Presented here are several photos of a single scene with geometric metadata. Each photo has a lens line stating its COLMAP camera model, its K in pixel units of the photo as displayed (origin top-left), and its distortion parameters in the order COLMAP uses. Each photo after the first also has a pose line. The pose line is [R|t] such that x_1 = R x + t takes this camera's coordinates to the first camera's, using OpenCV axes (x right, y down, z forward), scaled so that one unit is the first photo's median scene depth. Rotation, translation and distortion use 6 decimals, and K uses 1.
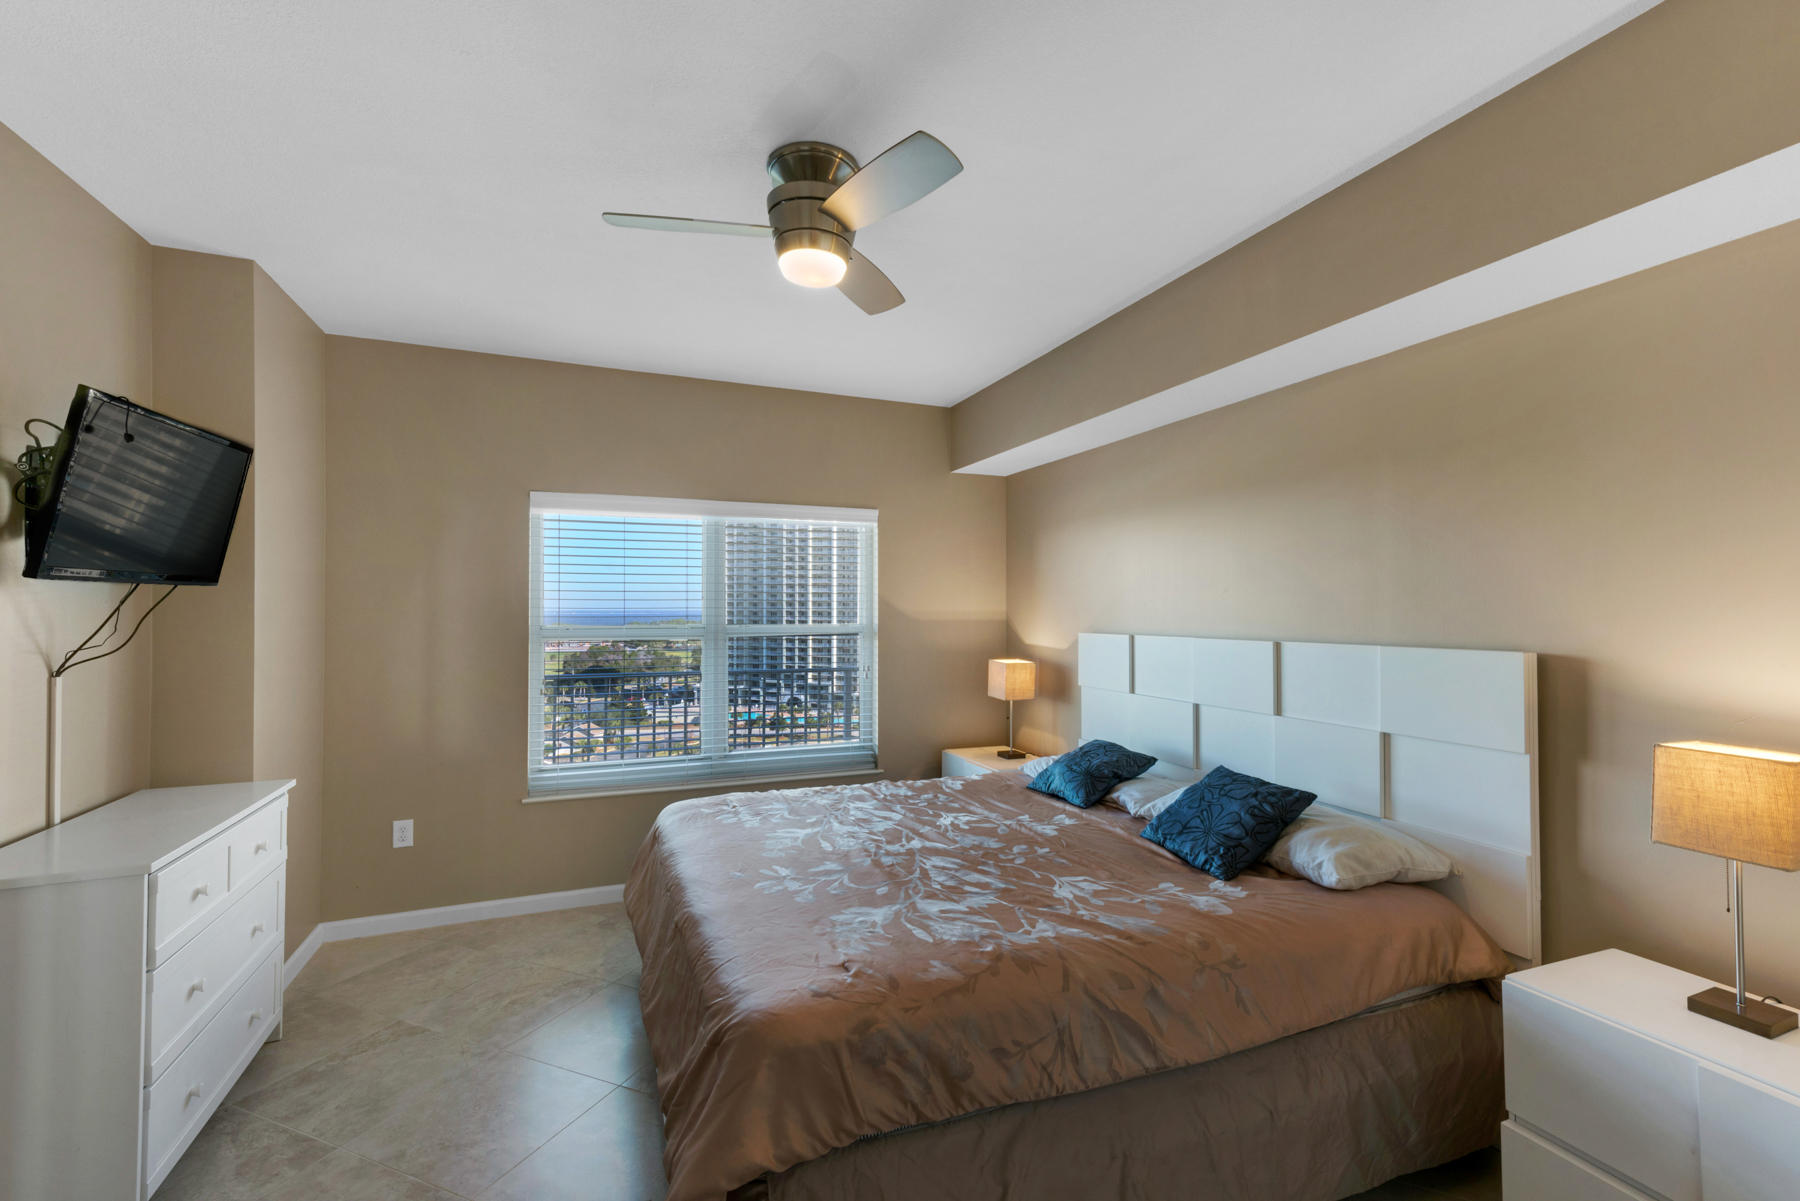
lens RADIAL K [[742.1, 0, 895.4], [0, 742.1, 602.3], [0, 0, 1]] dist [0.003757, -0.000253]
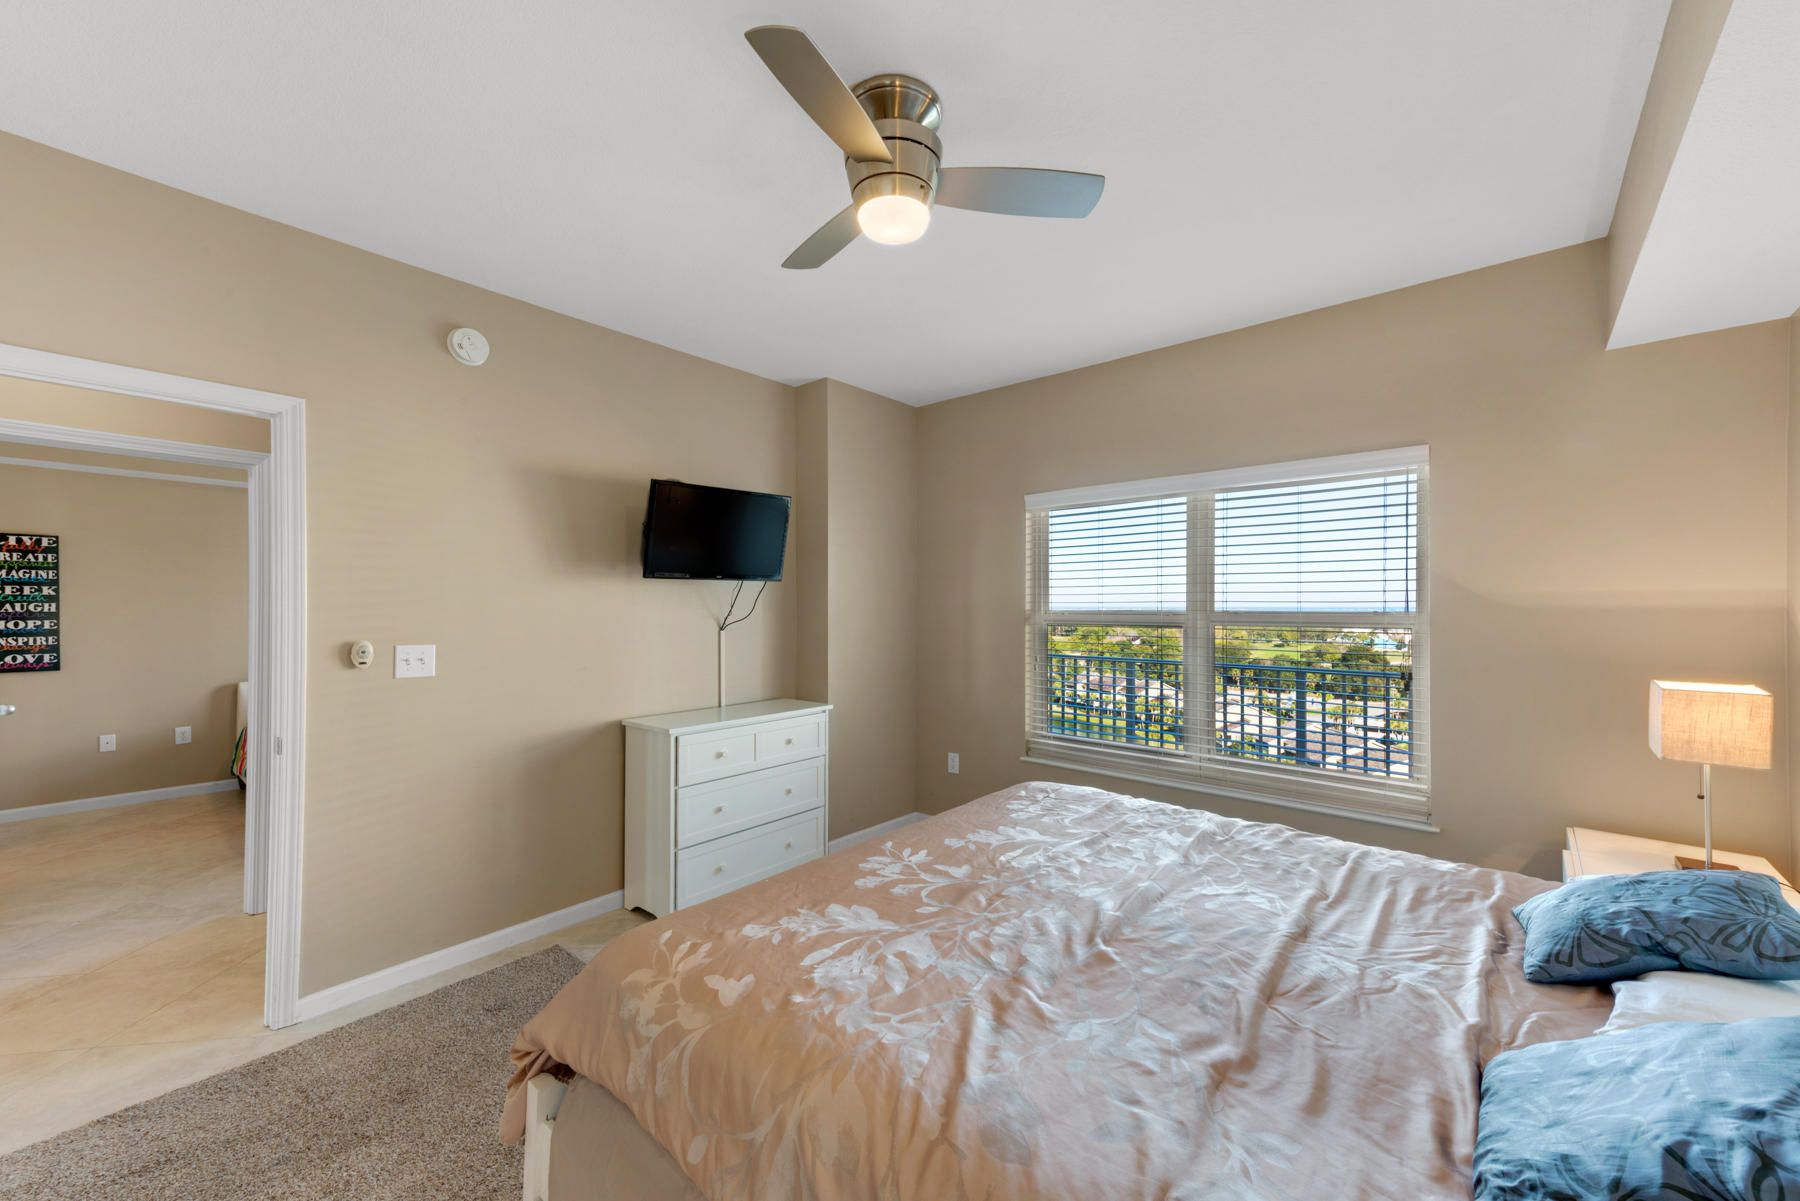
lens RADIAL K [[673.3, 0, 912.7], [0, 673.3, 608.3], [0, 0, 1]] dist [0.003198, 0.000746]
pose [[0.486878, 0.005517, -0.873453, 0.542636], [0.005995, 0.999935, 0.009658, 0.025136], [0.873449, -0.009938, 0.486813, 0.503116]]
